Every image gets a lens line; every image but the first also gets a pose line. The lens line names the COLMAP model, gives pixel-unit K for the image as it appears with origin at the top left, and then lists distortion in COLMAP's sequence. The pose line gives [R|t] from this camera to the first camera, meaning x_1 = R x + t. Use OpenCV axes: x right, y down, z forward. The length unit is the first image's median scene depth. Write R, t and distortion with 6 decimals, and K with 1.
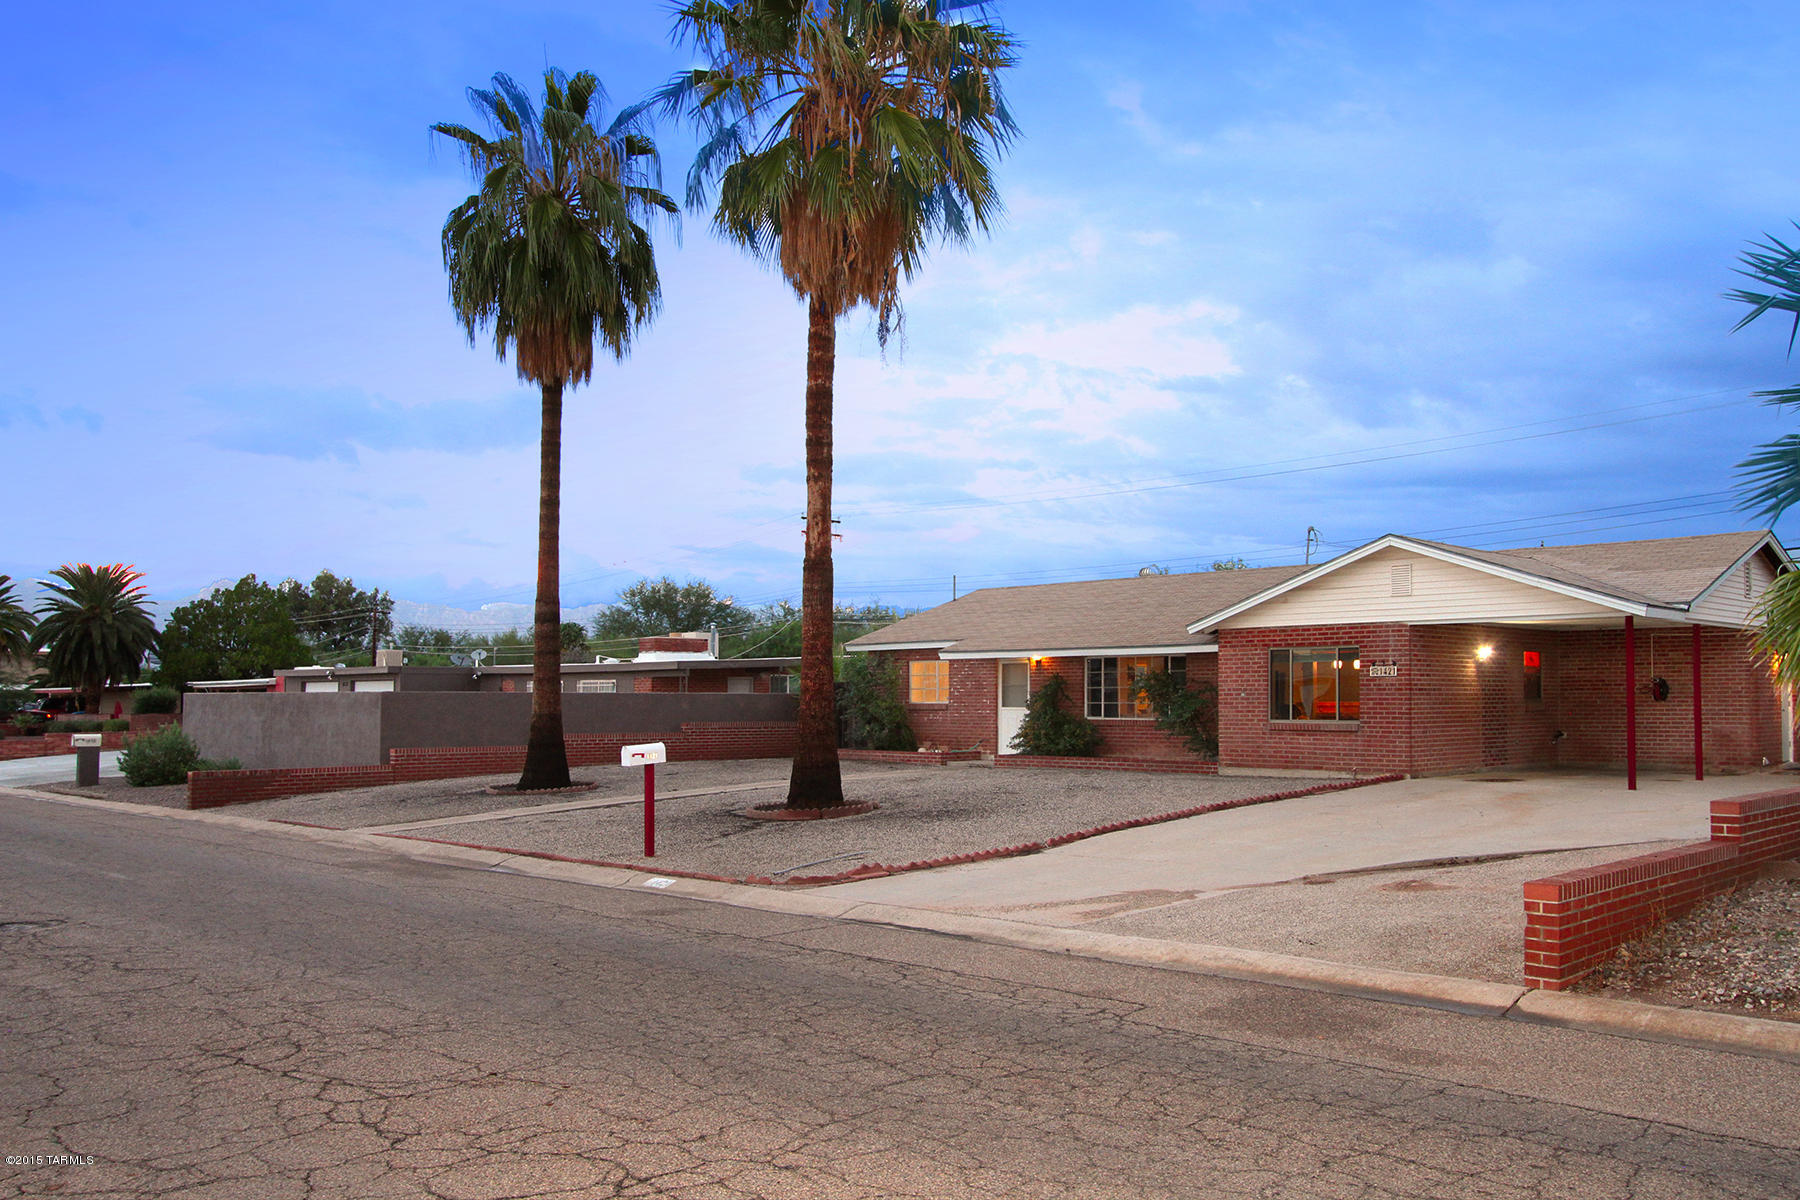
lens RADIAL K [[1441.5, 0, 907.8], [0, 1441.5, 611.8], [0, 0, 1]] dist [-0.019870, 0.001356]
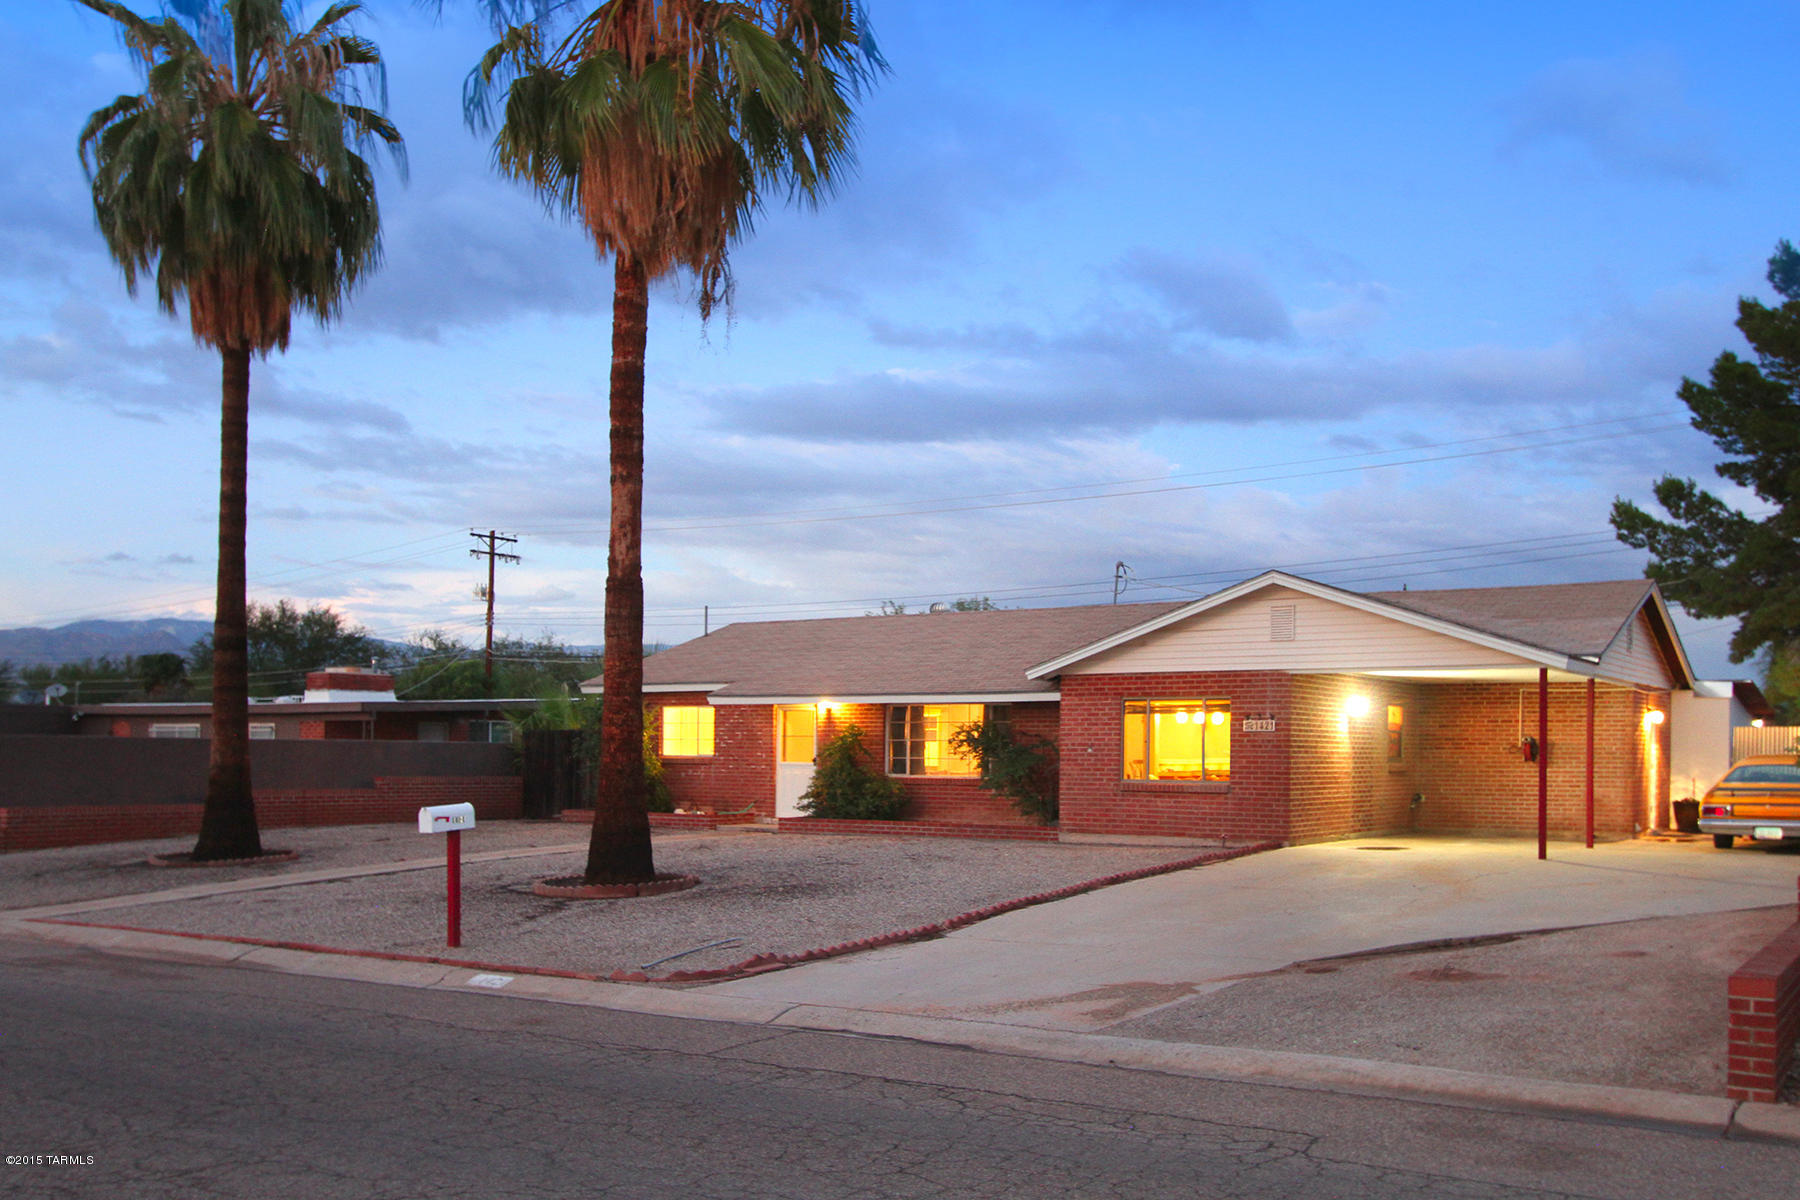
lens RADIAL K [[1645.6, 0, 910.5], [0, 1645.6, 724.2], [0, 0, 1]] dist [-0.006205, 0.000000]
pose [[0.981079, 0.013509, 0.193137, -0.077100], [-0.021884, 0.998907, 0.041291, 0.003547], [-0.192368, -0.044737, 0.980303, 0.049746]]
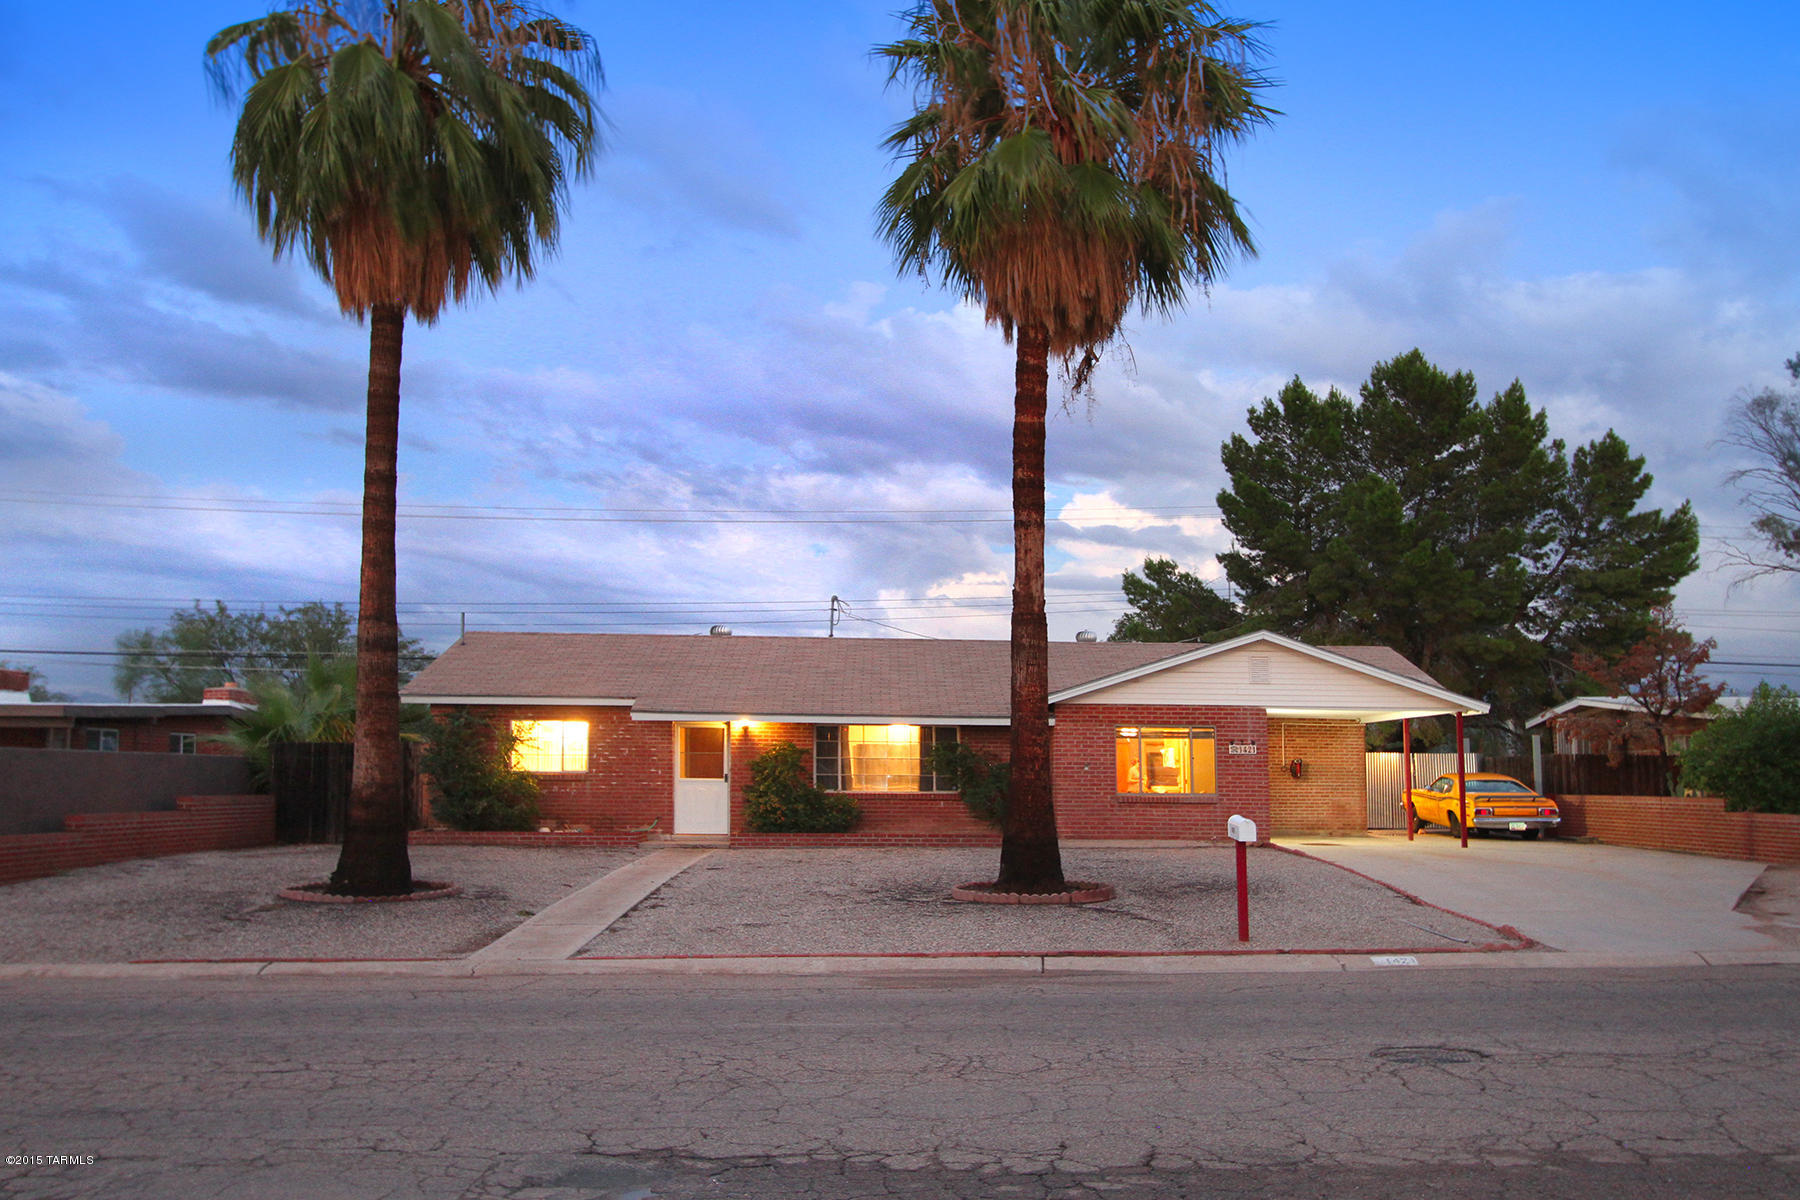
lens RADIAL K [[1645.6, 0, 915.0], [0, 1645.6, 593.6], [0, 0, 1]] dist [-0.006205, 0.000000]
pose [[0.655910, 0.092950, 0.749095, -0.847235], [-0.056601, 0.995652, -0.073984, 0.030877], [-0.752714, 0.006128, 0.658319, 0.358088]]
